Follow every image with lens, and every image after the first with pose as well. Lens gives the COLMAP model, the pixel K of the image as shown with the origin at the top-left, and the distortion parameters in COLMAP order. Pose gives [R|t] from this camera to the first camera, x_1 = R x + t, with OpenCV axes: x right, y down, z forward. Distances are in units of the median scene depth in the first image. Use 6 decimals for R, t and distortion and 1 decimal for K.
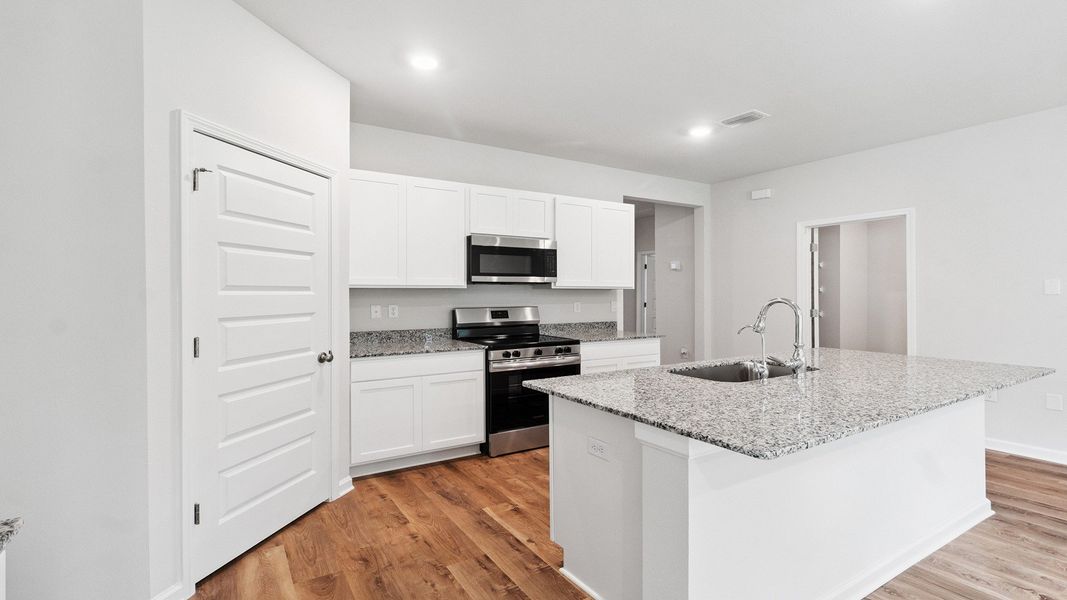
lens RADIAL K [[497.6, 0, 526.3], [0, 497.6, 294.3], [0, 0, 1]] dist [0.002905, 0.002012]
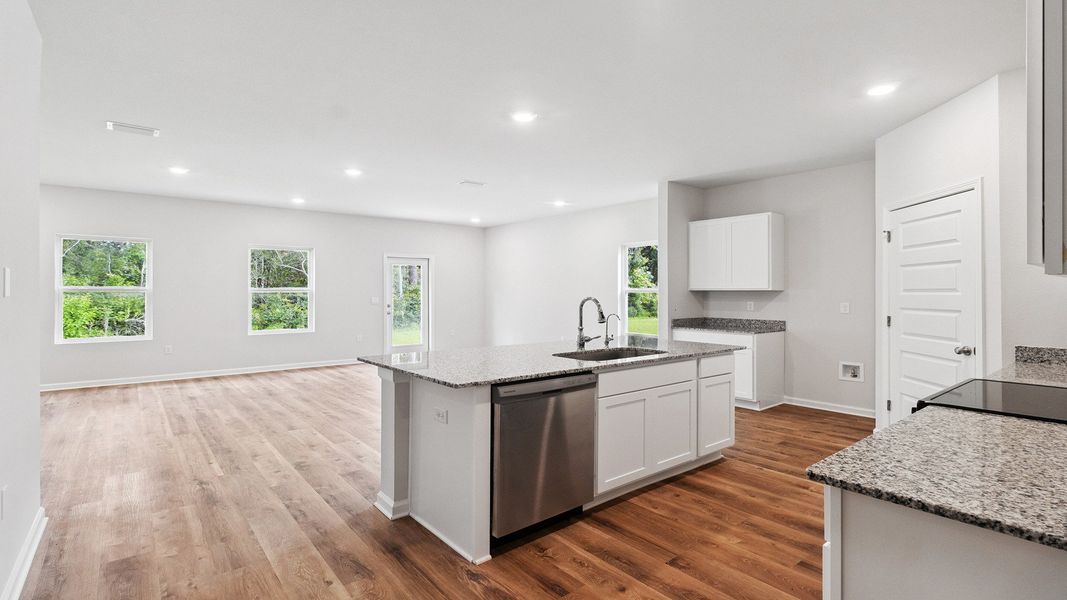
lens RADIAL K [[497.6, 0, 530.3], [0, 497.6, 296.8], [0, 0, 1]] dist [0.002905, 0.002012]
pose [[-0.991796, -0.001255, -0.127828, 0.516442], [-0.002814, 0.999924, 0.012018, -0.004875], [0.127803, 0.012279, -0.991724, 1.426739]]
